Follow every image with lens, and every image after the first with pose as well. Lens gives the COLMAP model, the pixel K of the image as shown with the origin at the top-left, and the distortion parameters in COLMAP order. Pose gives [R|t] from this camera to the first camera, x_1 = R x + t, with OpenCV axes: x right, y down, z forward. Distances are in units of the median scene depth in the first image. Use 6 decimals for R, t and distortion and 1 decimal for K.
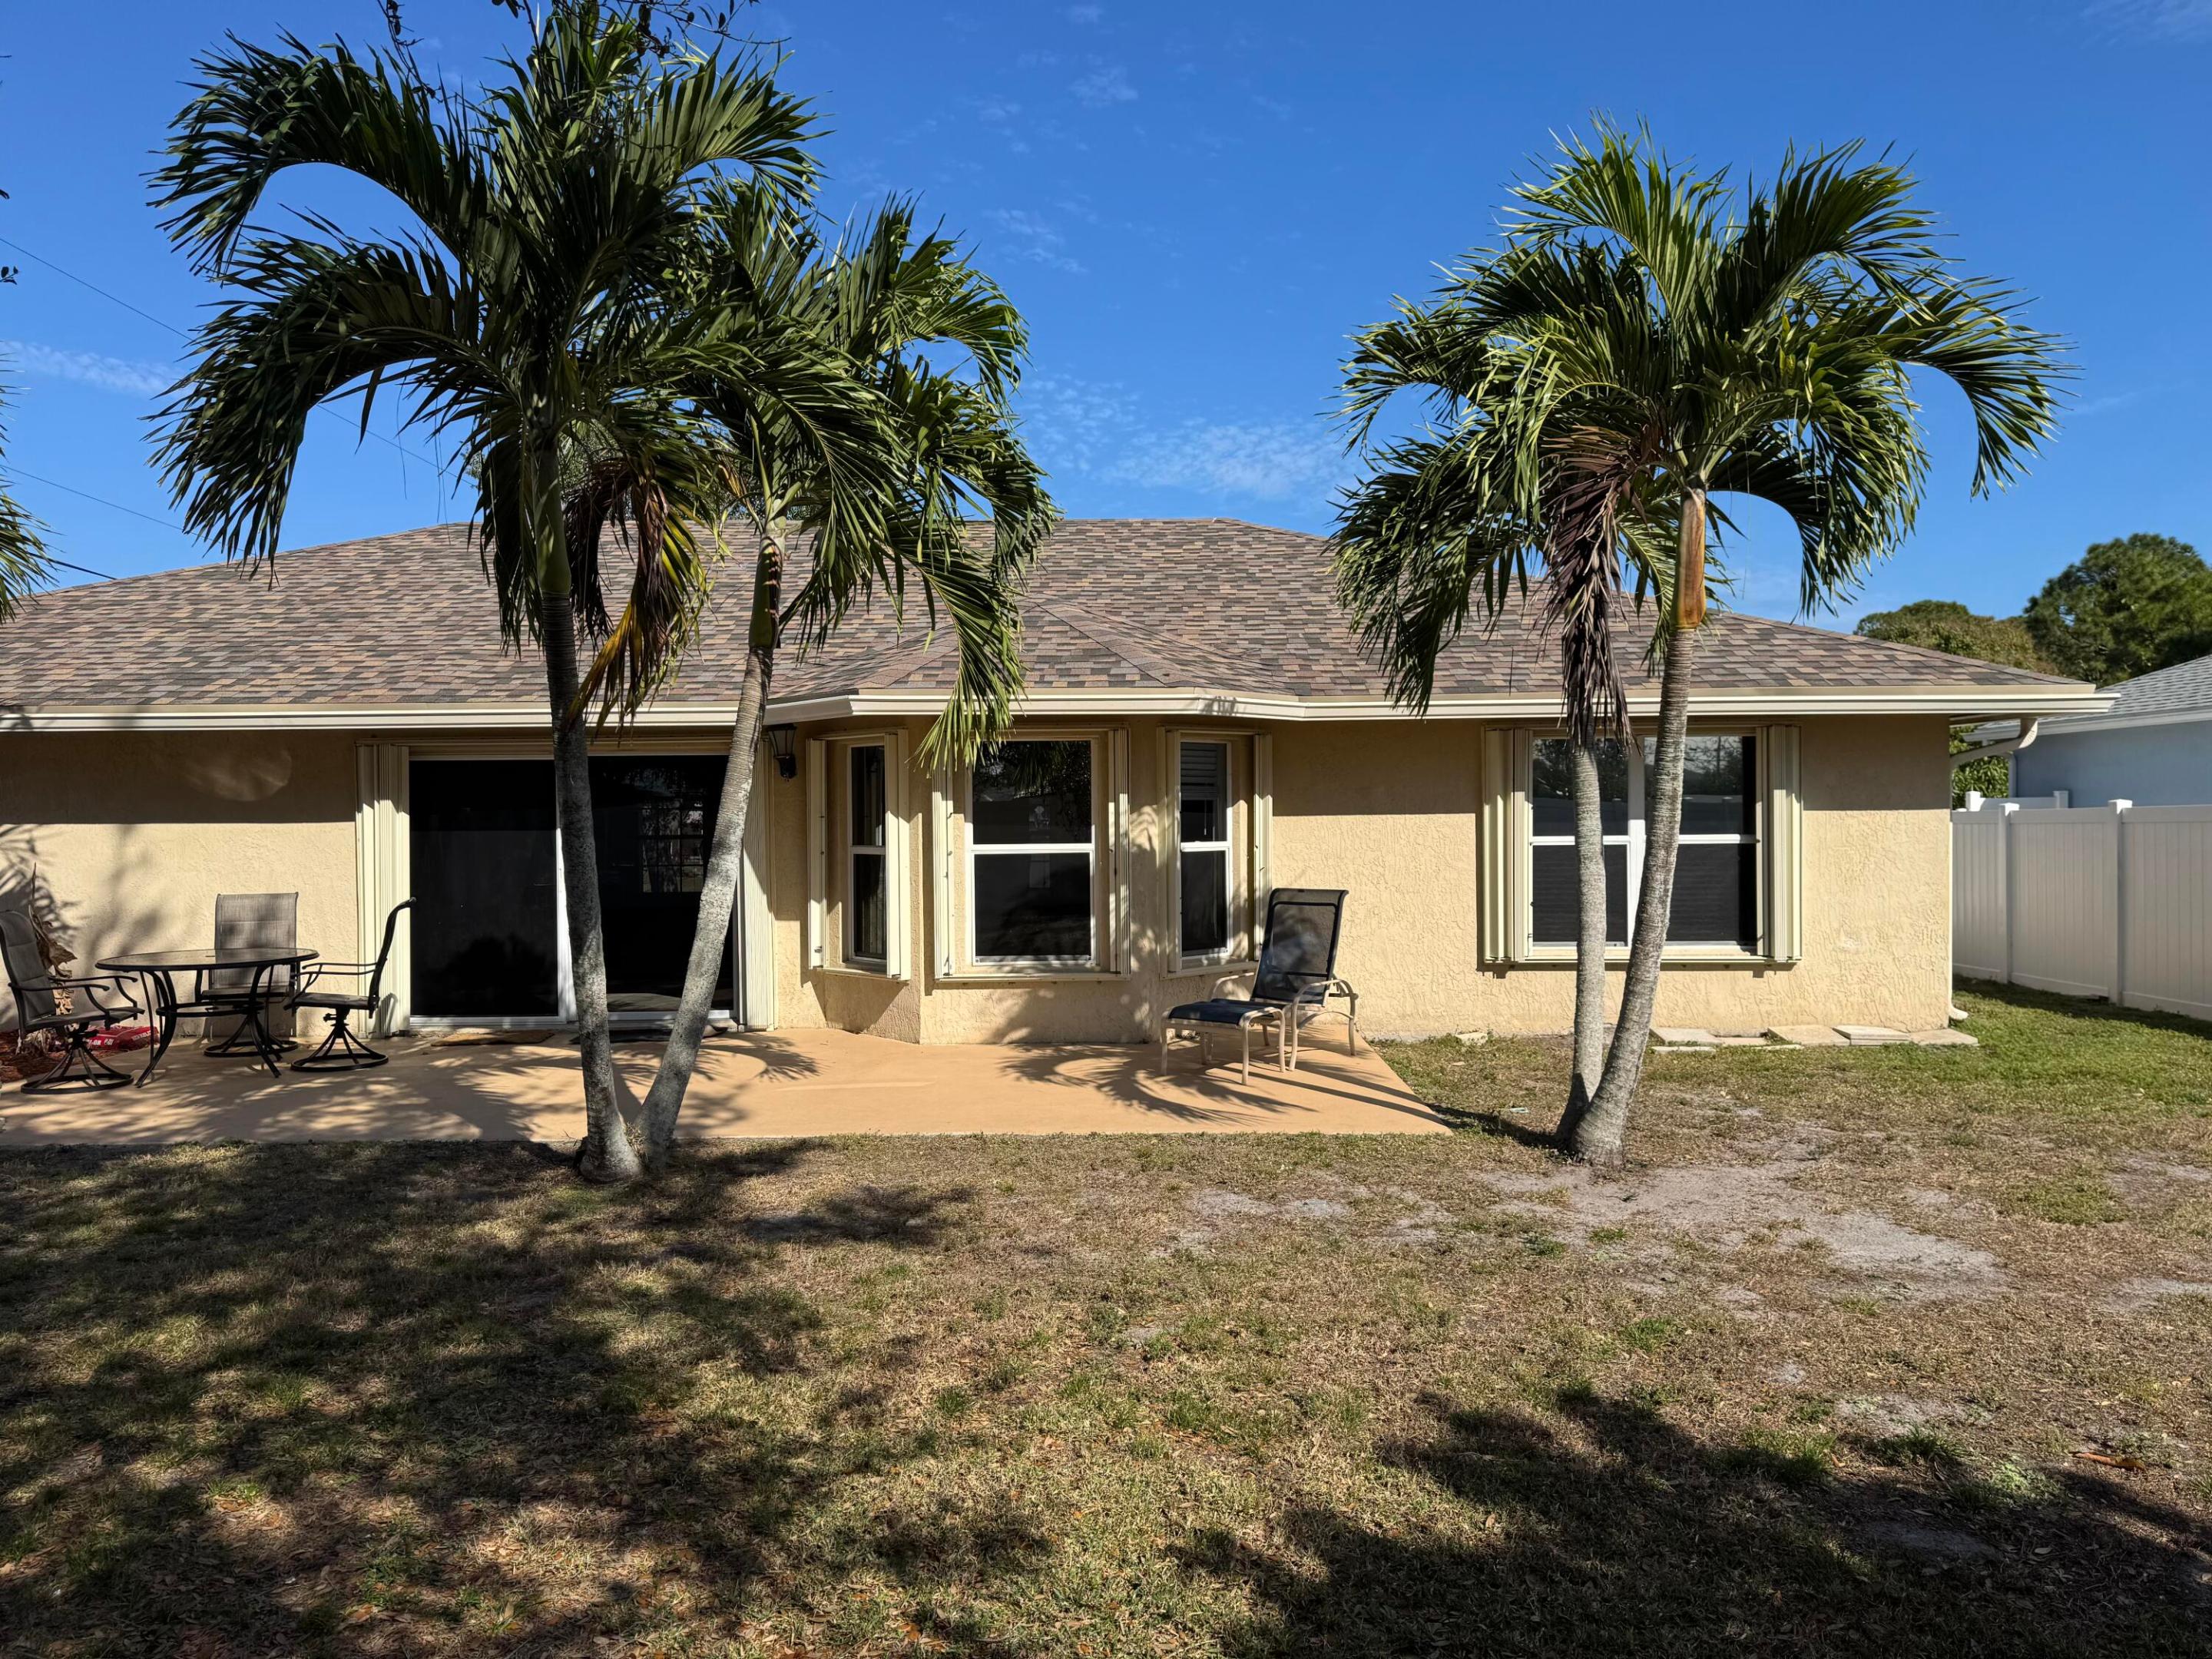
lens RADIAL K [[1575.3, 0, 1123.1], [0, 1575.3, 832.4], [0, 0, 1]] dist [0.089933, -0.113094]
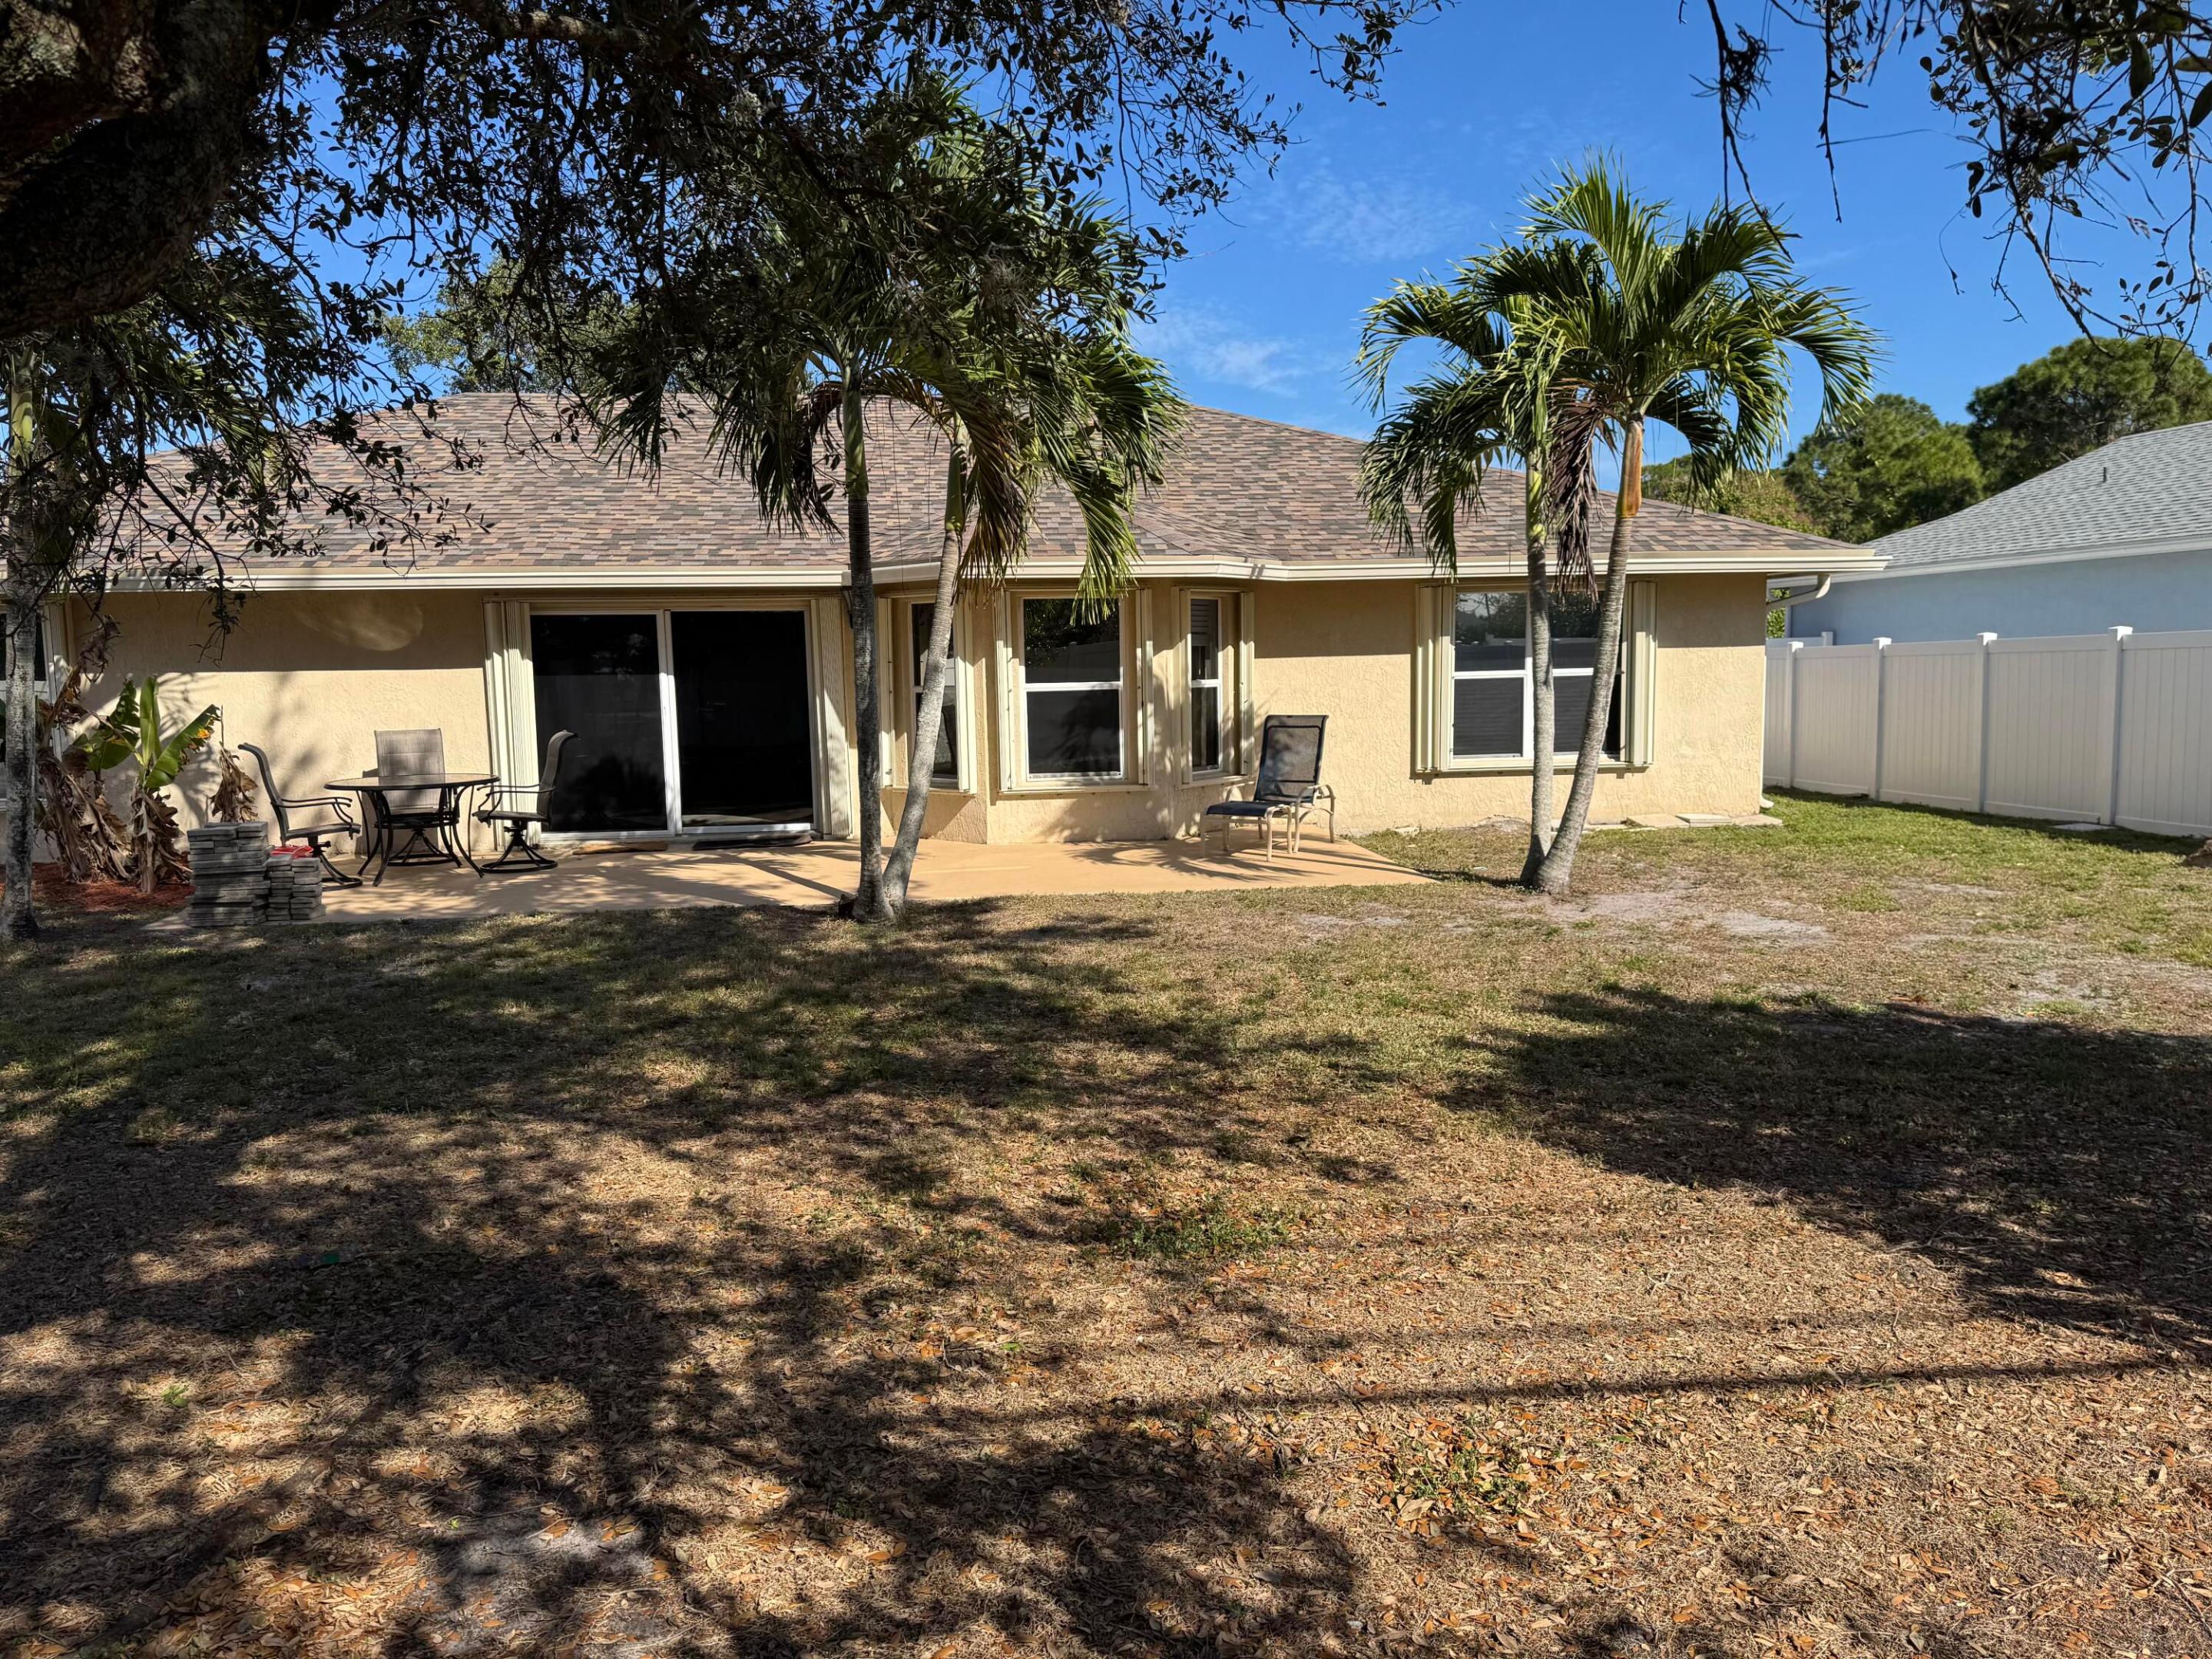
lens RADIAL K [[1575.3, 0, 1127.7], [0, 1575.3, 805.2], [0, 0, 1]] dist [0.089933, -0.113094]
pose [[0.991415, -0.020826, 0.129087, -0.174294], [0.010635, 0.996807, 0.079138, 0.006234], [-0.130323, -0.077086, 0.988470, -0.234794]]
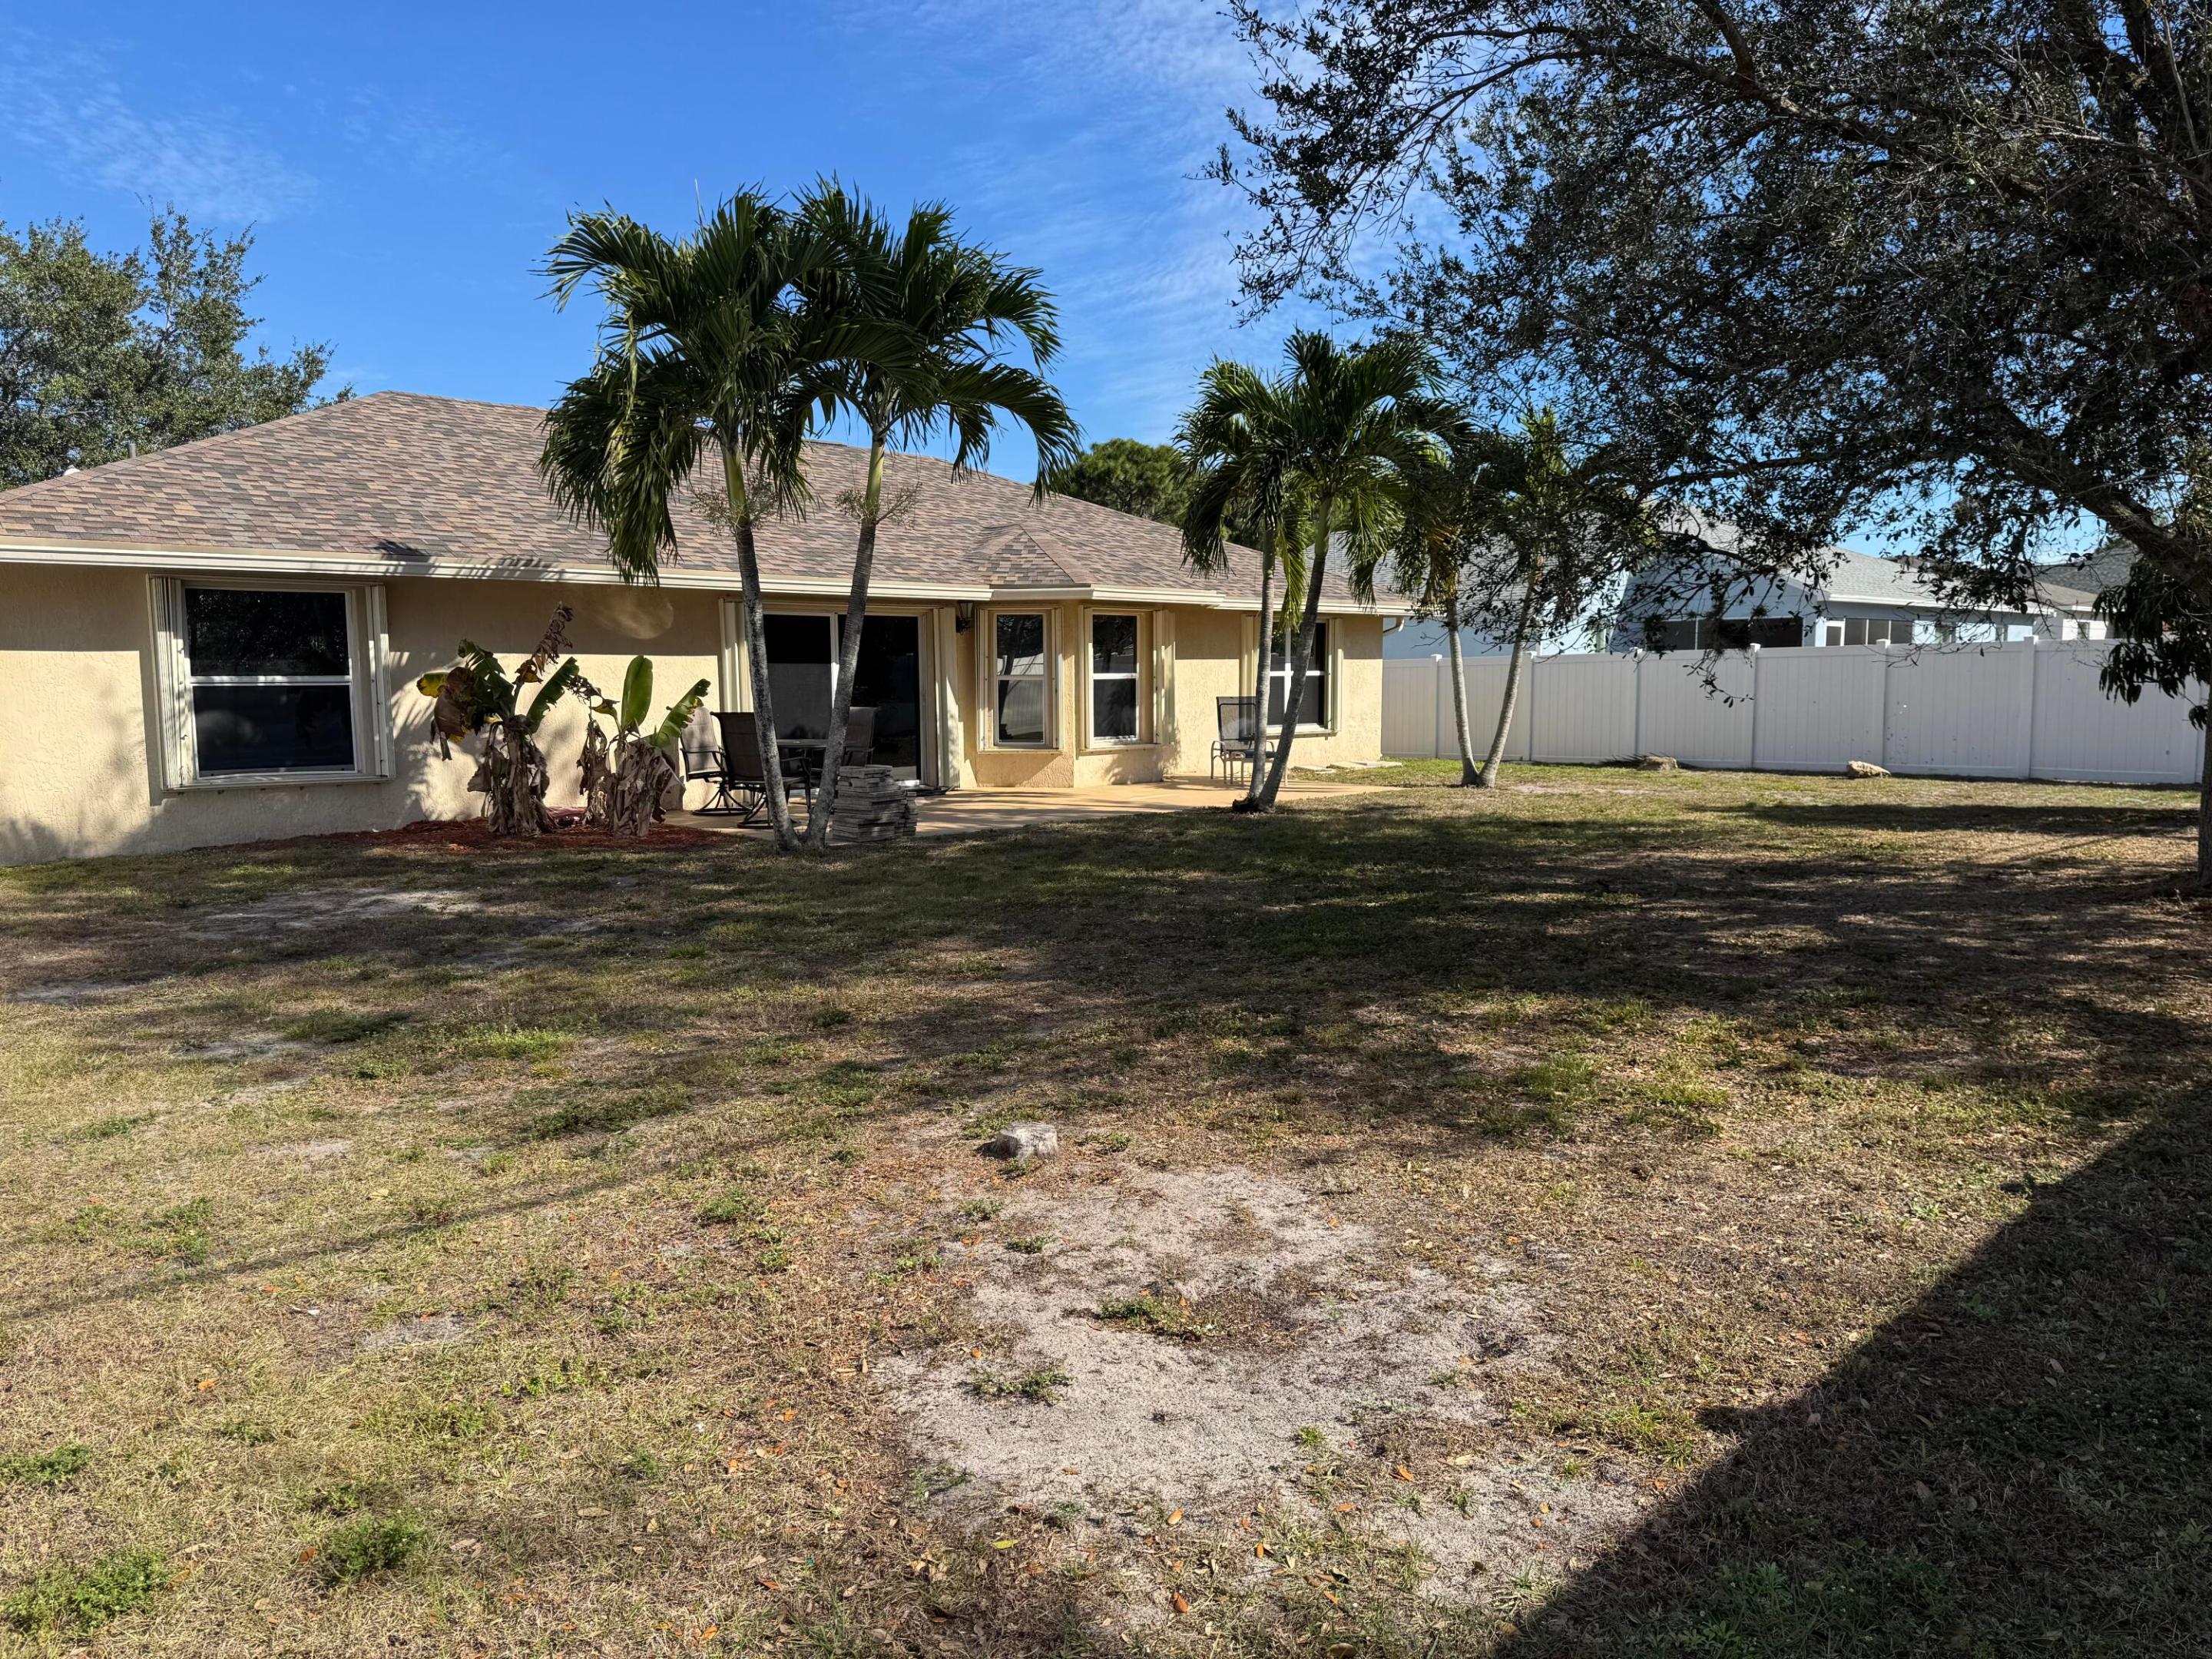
lens RADIAL K [[1575.3, 0, 1074.4], [0, 1575.3, 811.1], [0, 0, 1]] dist [0.089933, -0.113094]
pose [[0.687554, -0.058120, 0.723803, -1.381902], [-0.001949, 0.996640, 0.081879, 0.015547], [-0.726130, -0.057707, 0.685131, -0.210162]]
